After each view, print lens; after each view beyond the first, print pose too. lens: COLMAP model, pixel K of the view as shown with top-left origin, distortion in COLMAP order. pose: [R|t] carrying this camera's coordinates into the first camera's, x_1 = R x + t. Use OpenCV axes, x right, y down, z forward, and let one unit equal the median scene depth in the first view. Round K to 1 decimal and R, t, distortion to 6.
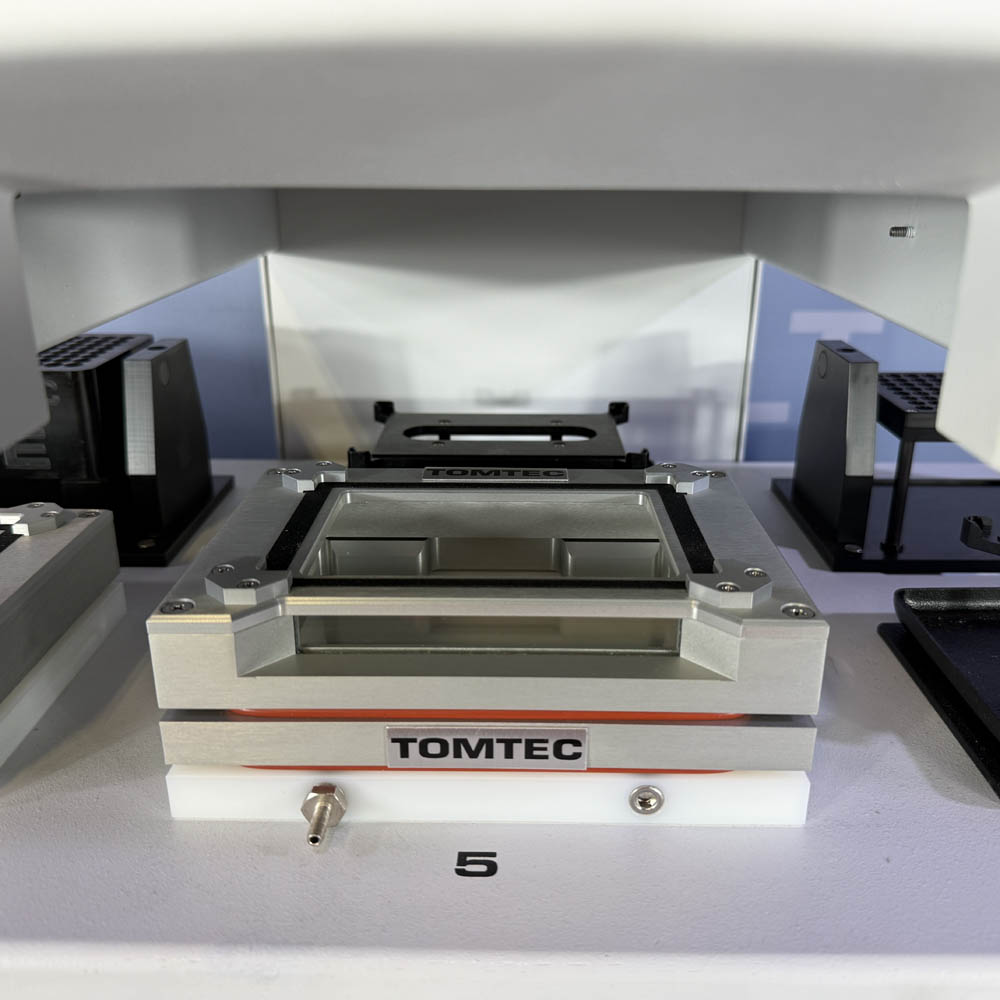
lens RADIAL K [[1020.8, 0, 518.4], [0, 1020.8, 522.7], [0, 0, 1]] dist [0.063294, -0.000875]
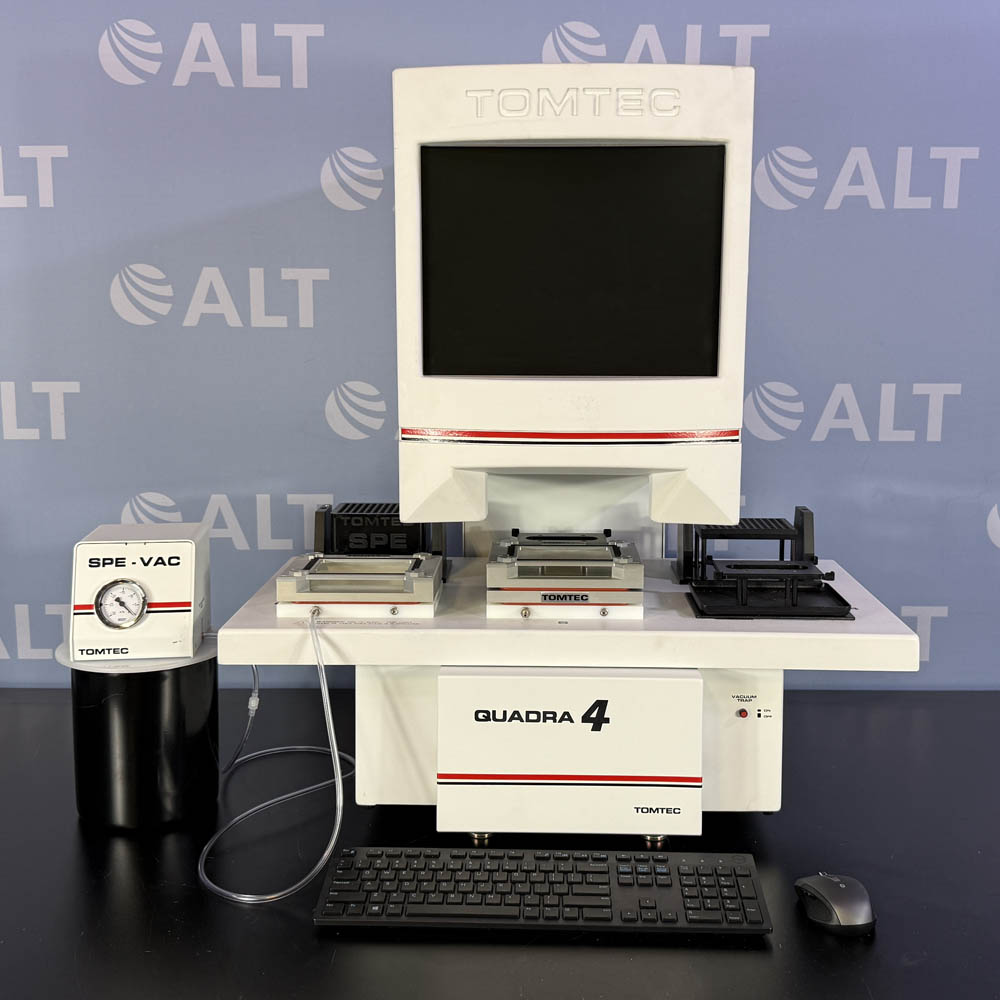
lens RADIAL K [[1164.8, 0, 498.4], [0, 1164.8, 473.0], [0, 0, 1]] dist [0.078089, -0.030956]
pose [[0.999143, -0.000069, -0.041390, -0.104338], [-0.008993, 0.975751, -0.218697, 0.760810], [0.040401, 0.218882, 0.974915, -3.719982]]
